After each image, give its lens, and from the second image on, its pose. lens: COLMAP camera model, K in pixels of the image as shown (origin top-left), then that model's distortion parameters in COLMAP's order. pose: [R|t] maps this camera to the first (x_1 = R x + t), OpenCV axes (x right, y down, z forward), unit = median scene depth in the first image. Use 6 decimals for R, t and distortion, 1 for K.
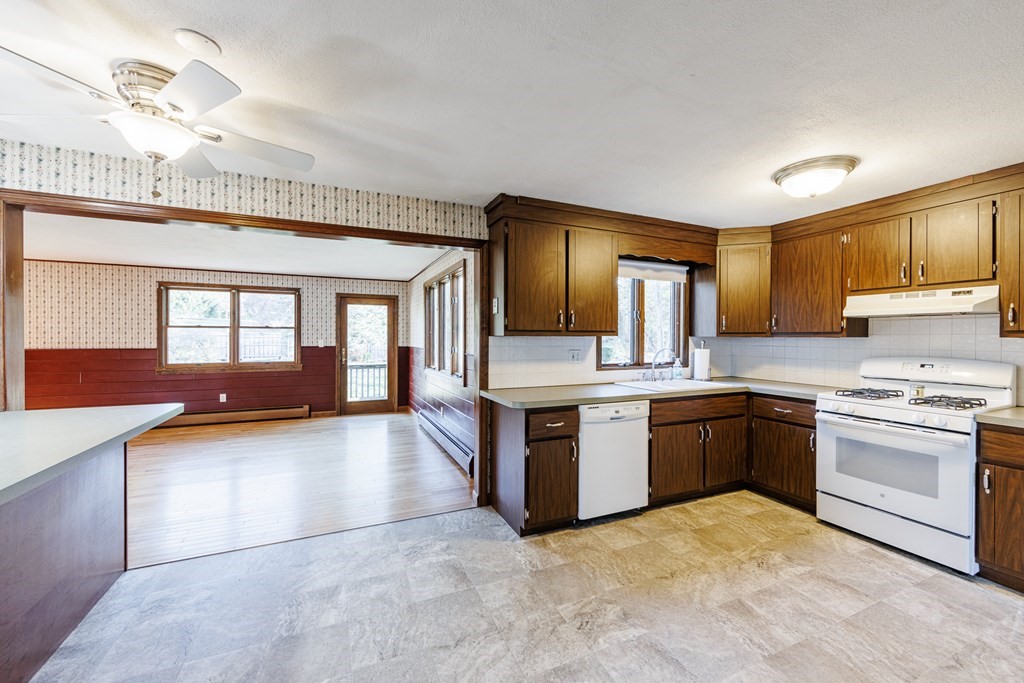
lens RADIAL K [[383.6, 0, 499.3], [0, 383.6, 337.0], [0, 0, 1]] dist [-0.019988, 0.000108]
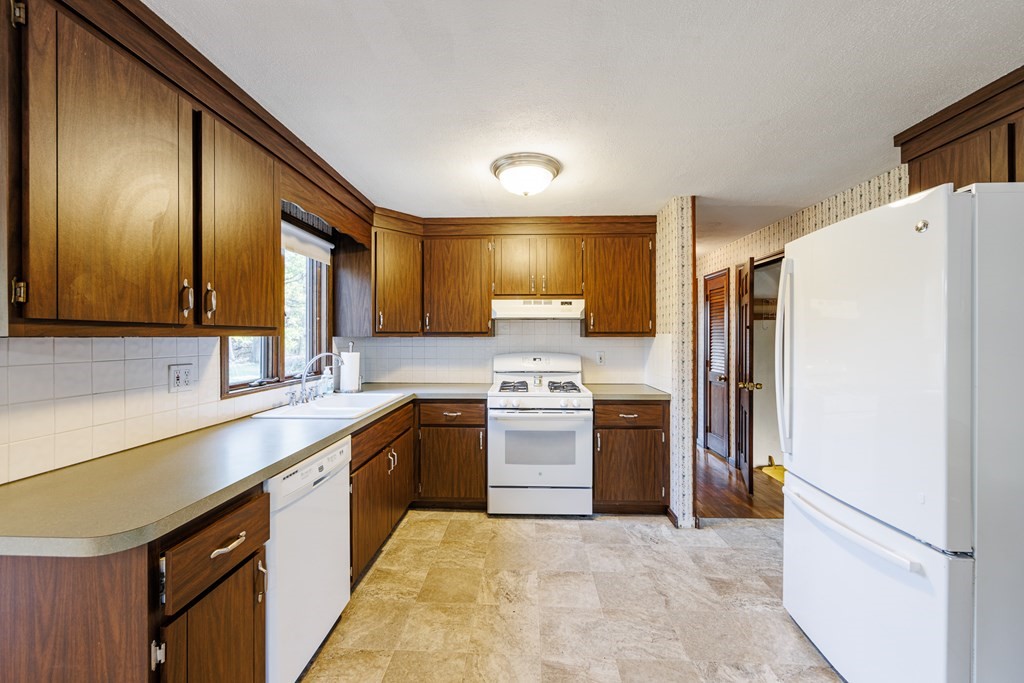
lens RADIAL K [[394.6, 0, 481.4], [0, 394.6, 337.2], [0, 0, 1]] dist [-0.001341, -0.000091]
pose [[0.418368, -0.004660, 0.908266, -0.133077], [0.002109, 0.999989, 0.004158, -0.003309], [-0.908275, 0.000176, 0.418373, 0.556294]]
